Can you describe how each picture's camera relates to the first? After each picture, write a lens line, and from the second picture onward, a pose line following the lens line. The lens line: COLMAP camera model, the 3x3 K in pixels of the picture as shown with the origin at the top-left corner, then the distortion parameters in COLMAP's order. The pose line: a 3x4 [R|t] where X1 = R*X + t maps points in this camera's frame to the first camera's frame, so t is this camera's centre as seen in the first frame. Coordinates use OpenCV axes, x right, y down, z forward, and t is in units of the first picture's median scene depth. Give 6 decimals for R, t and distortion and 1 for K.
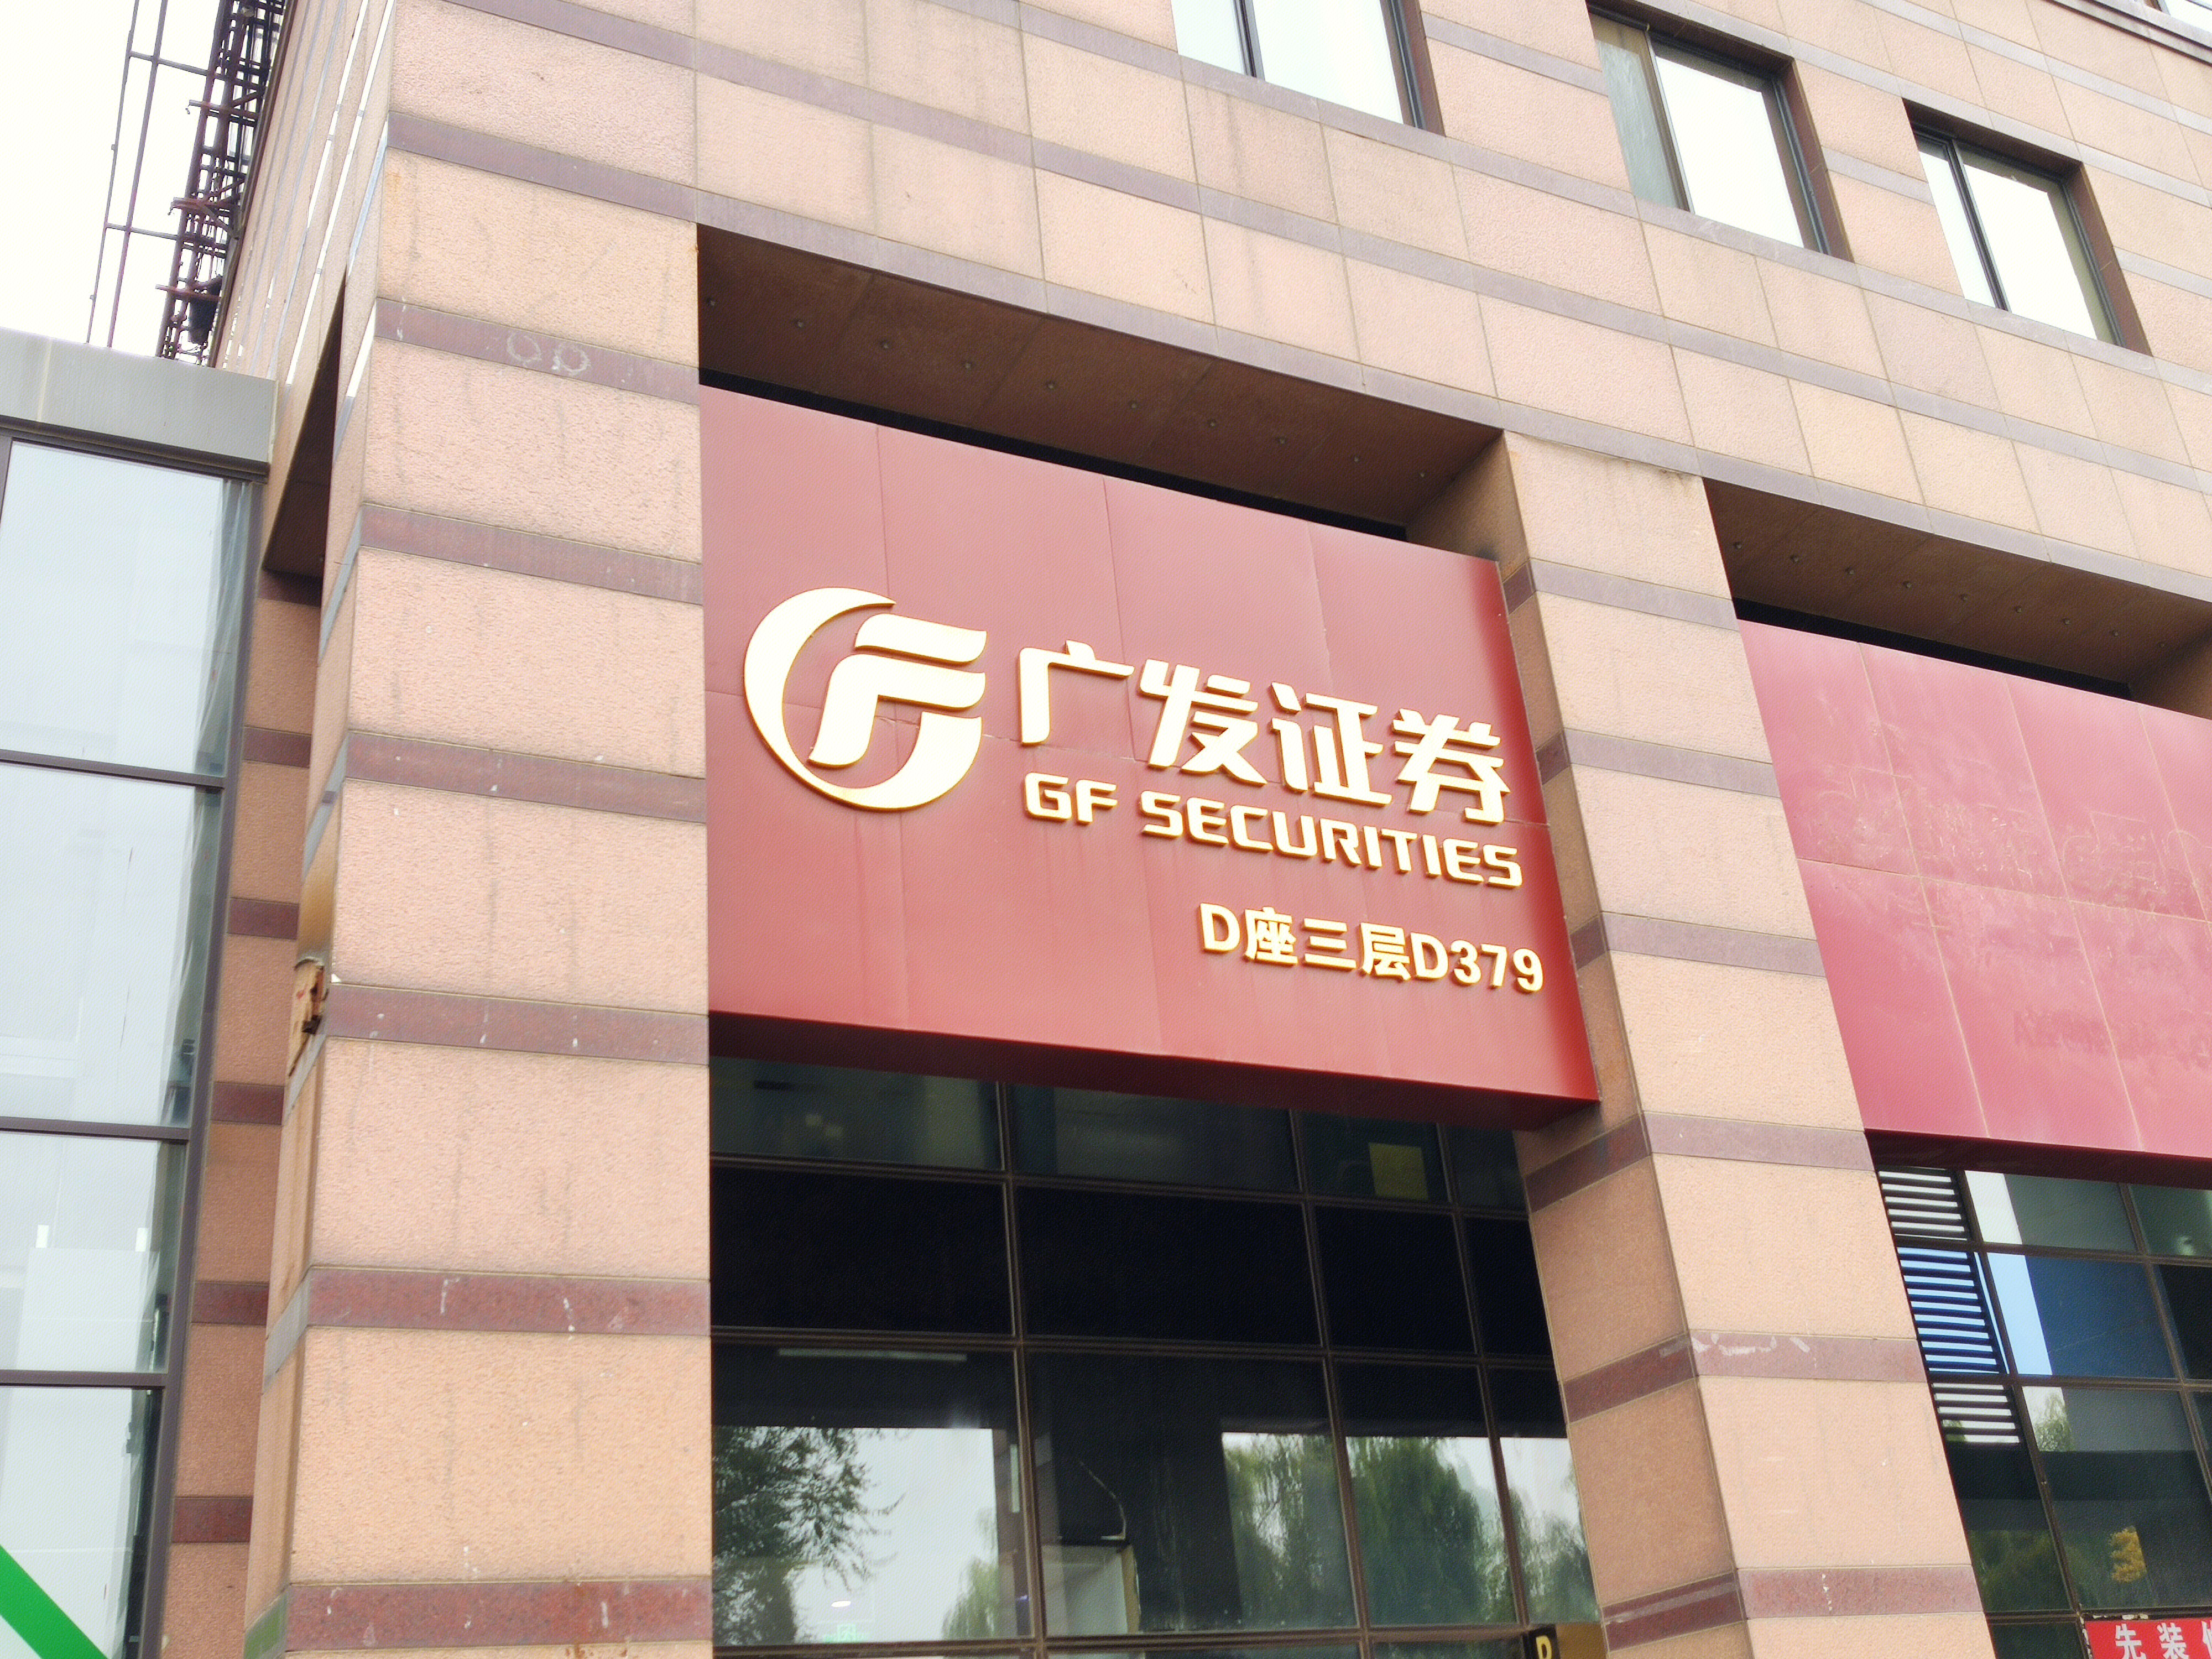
lens RADIAL K [[2347.5, 0, 1106.0], [0, 2347.5, 829.5], [0, 0, 1]] dist [0.077287, -0.165985]
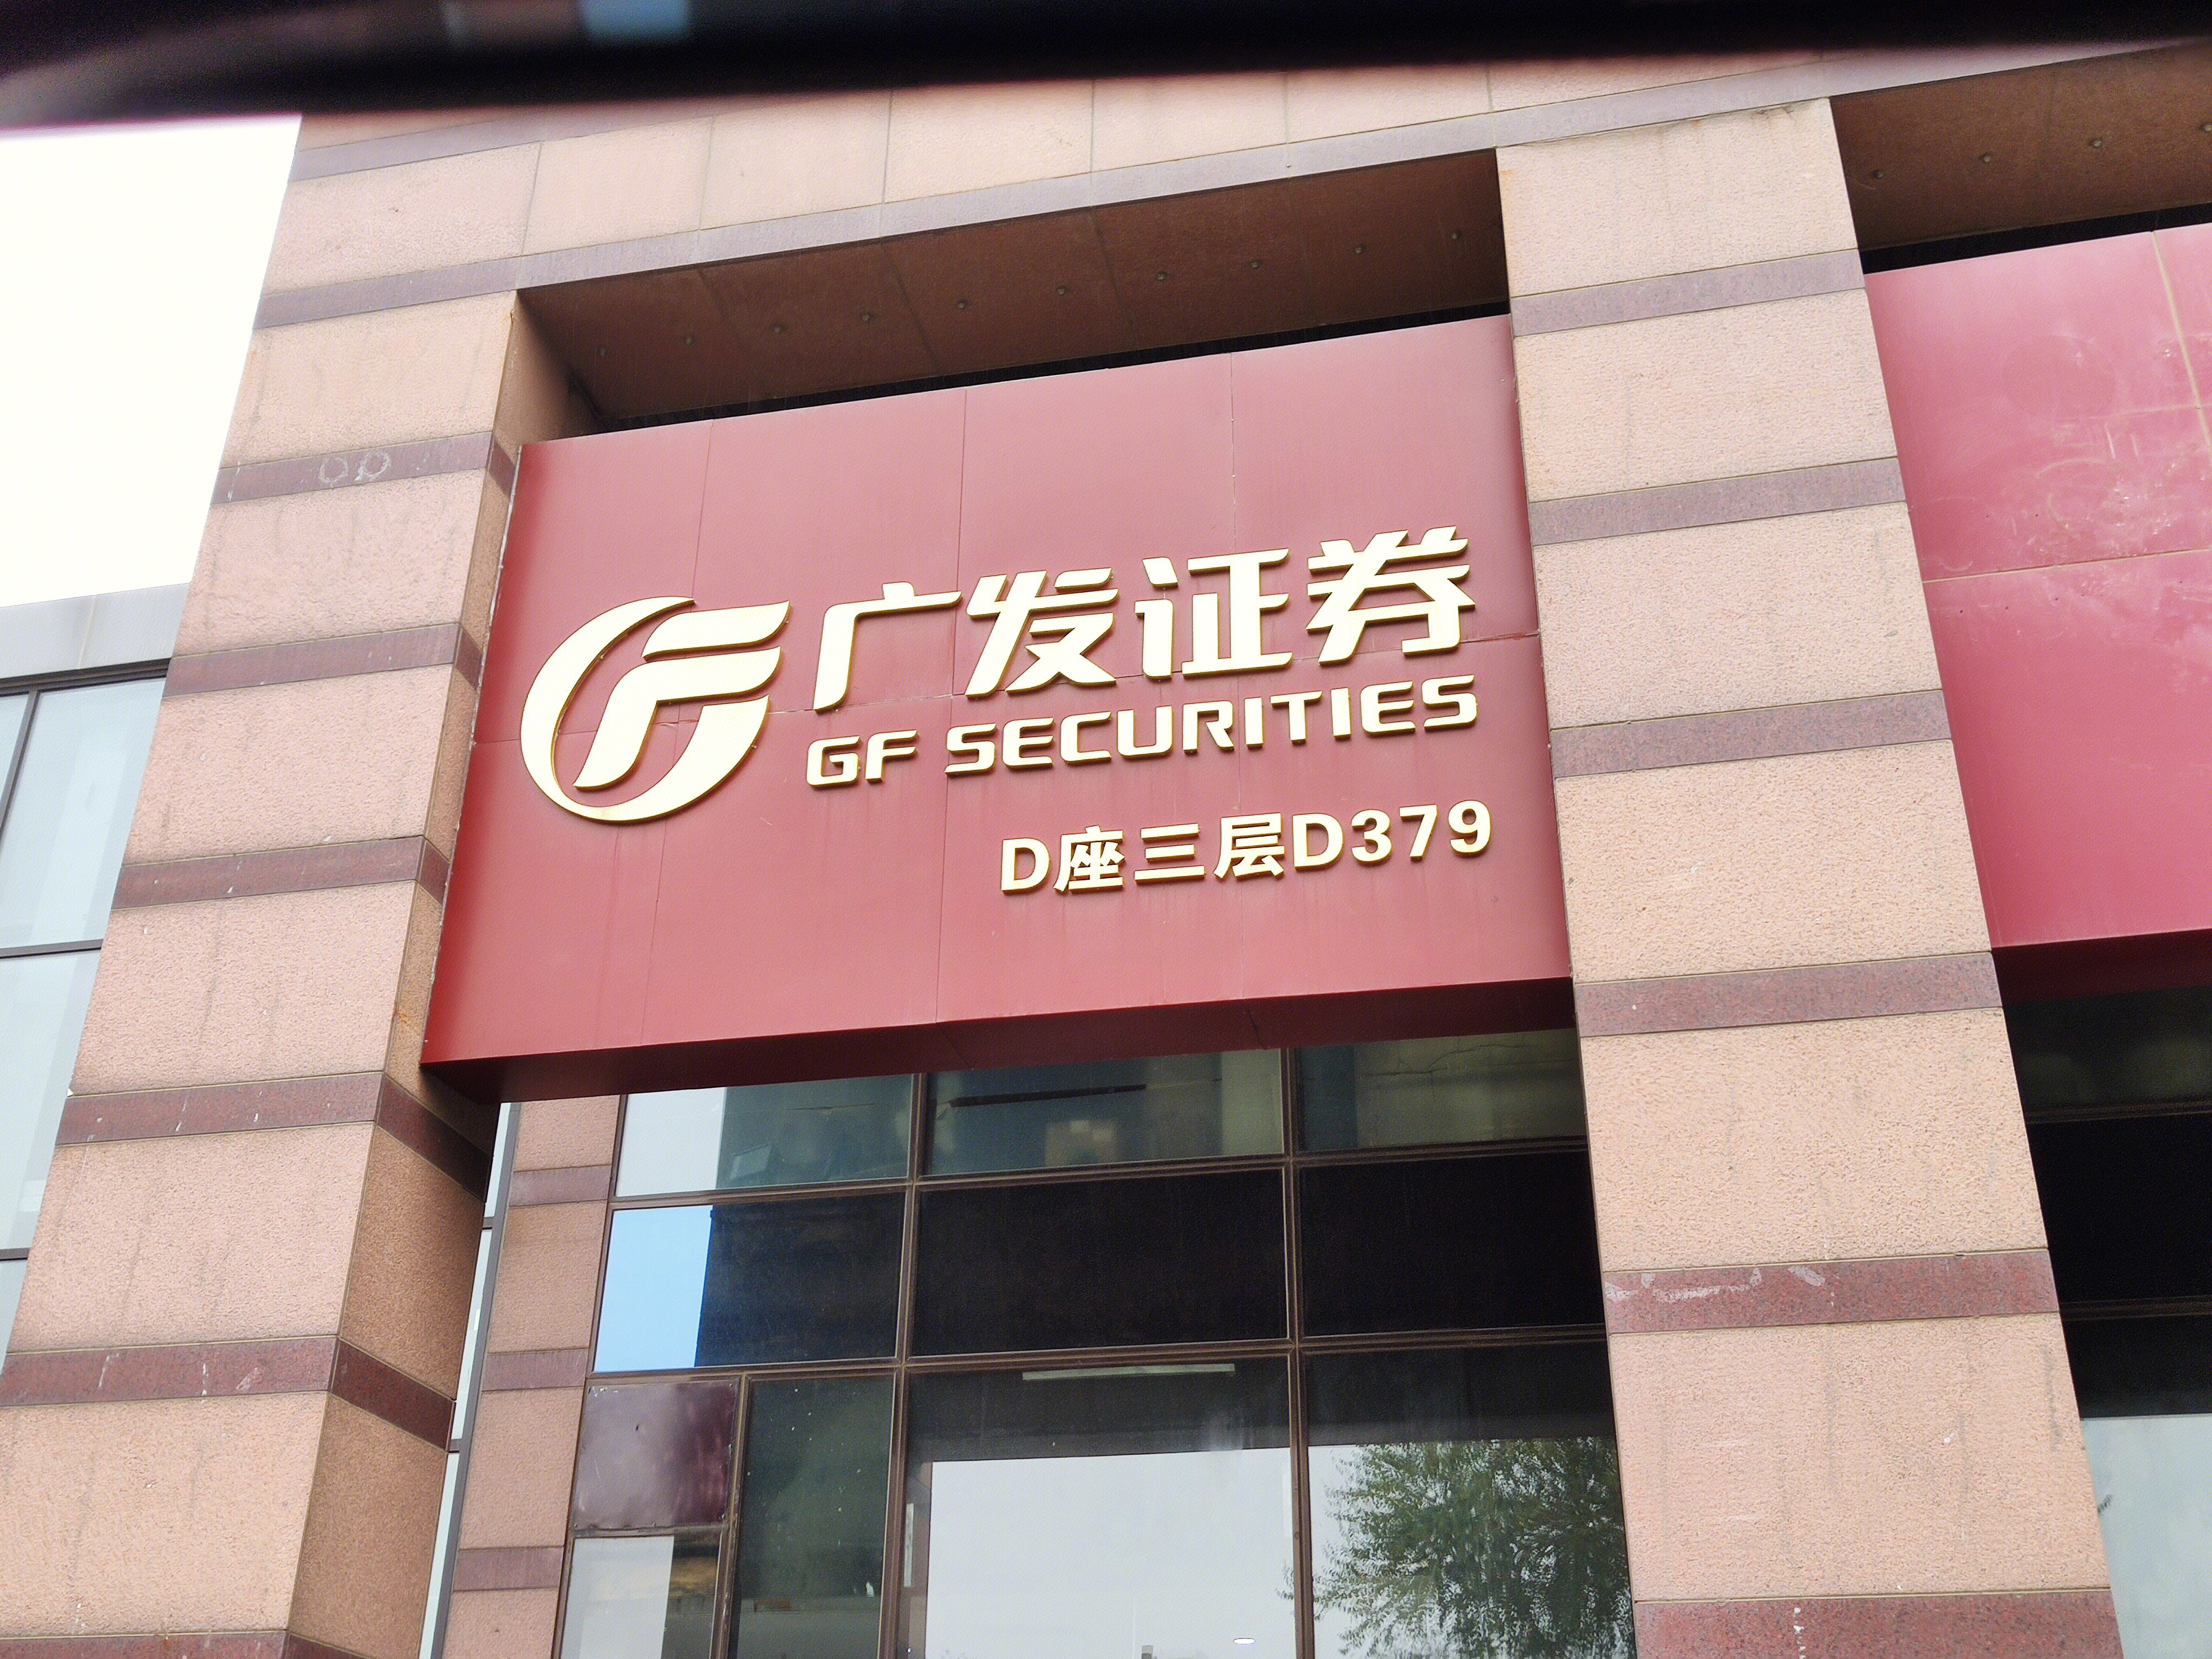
lens RADIAL K [[2347.5, 0, 1106.0], [0, 2347.5, 829.5], [0, 0, 1]] dist [0.077287, -0.165985]
pose [[0.764193, -0.209719, -0.609940, 0.578702], [0.205964, 0.975497, -0.077359, 0.099085], [0.611219, -0.066509, 0.788662, 0.327387]]
